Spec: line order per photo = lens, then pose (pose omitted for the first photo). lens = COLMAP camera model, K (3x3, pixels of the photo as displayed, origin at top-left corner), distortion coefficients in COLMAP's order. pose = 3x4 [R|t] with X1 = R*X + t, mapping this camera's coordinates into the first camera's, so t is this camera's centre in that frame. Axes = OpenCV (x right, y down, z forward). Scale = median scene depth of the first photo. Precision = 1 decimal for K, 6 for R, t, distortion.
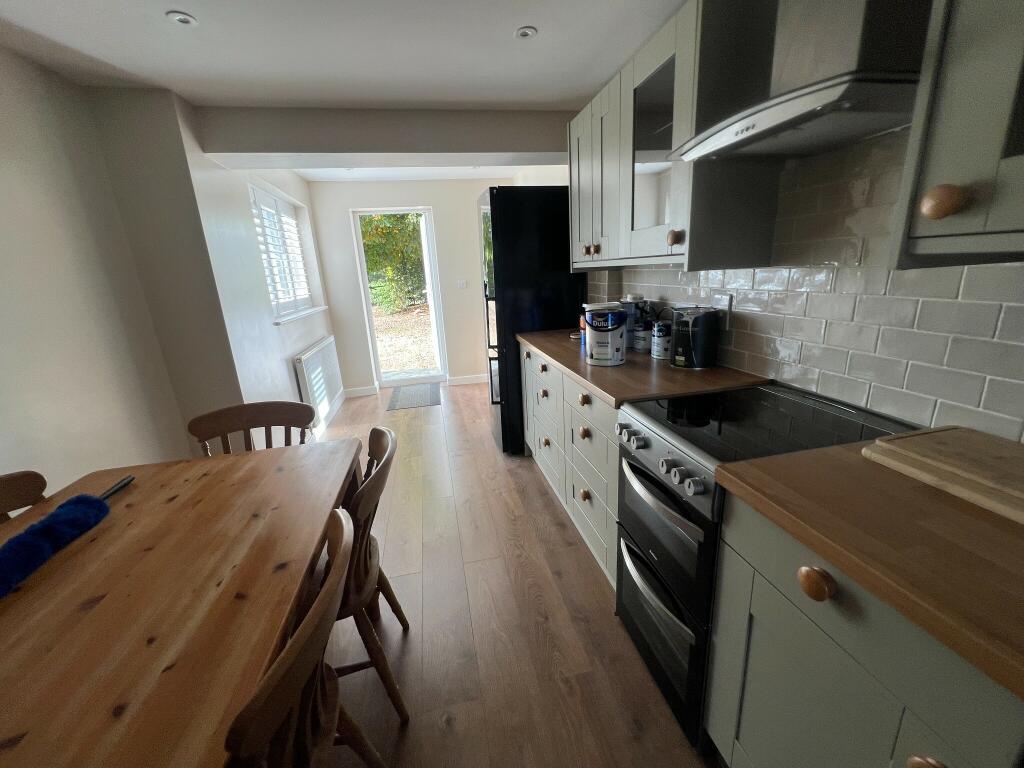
lens RADIAL K [[414.0, 0, 512.0], [0, 414.0, 384.0], [0, 0, 1]] dist [-0.000113, -0.000018]
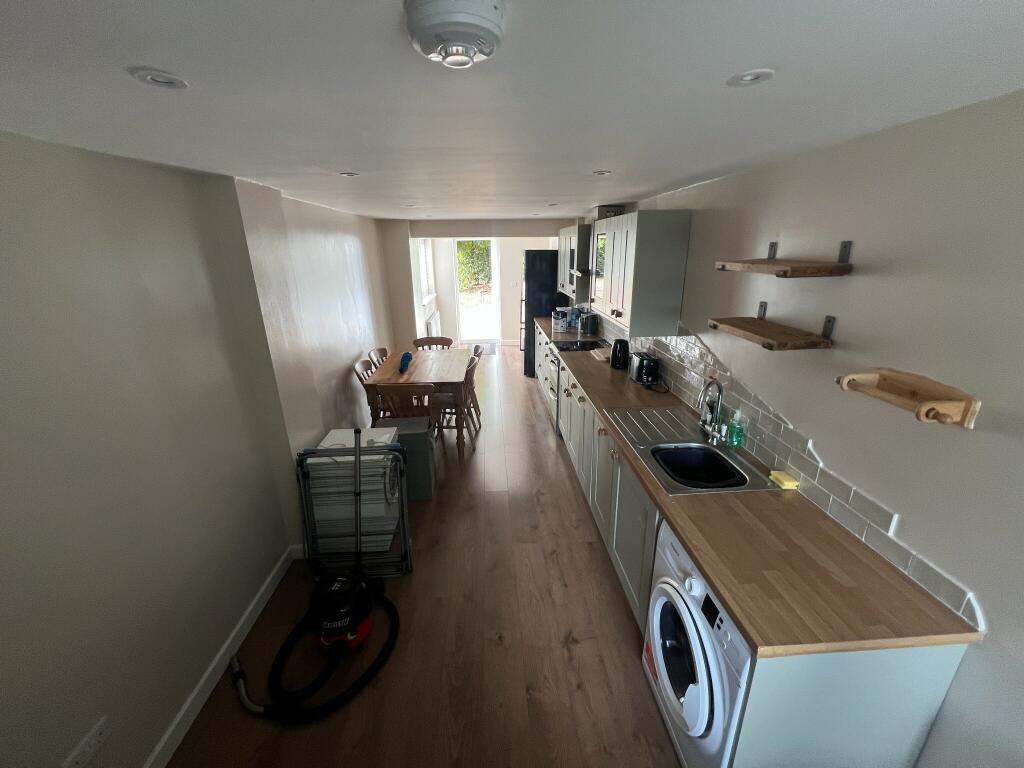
lens RADIAL K [[414.0, 0, 512.0], [0, 414.0, 384.0], [0, 0, 1]] dist [-0.000113, -0.000018]
pose [[0.988706, 0.083705, -0.124316, 0.183454], [-0.076915, 0.995323, 0.058455, 0.097853], [0.128627, -0.048233, 0.990519, -1.075614]]
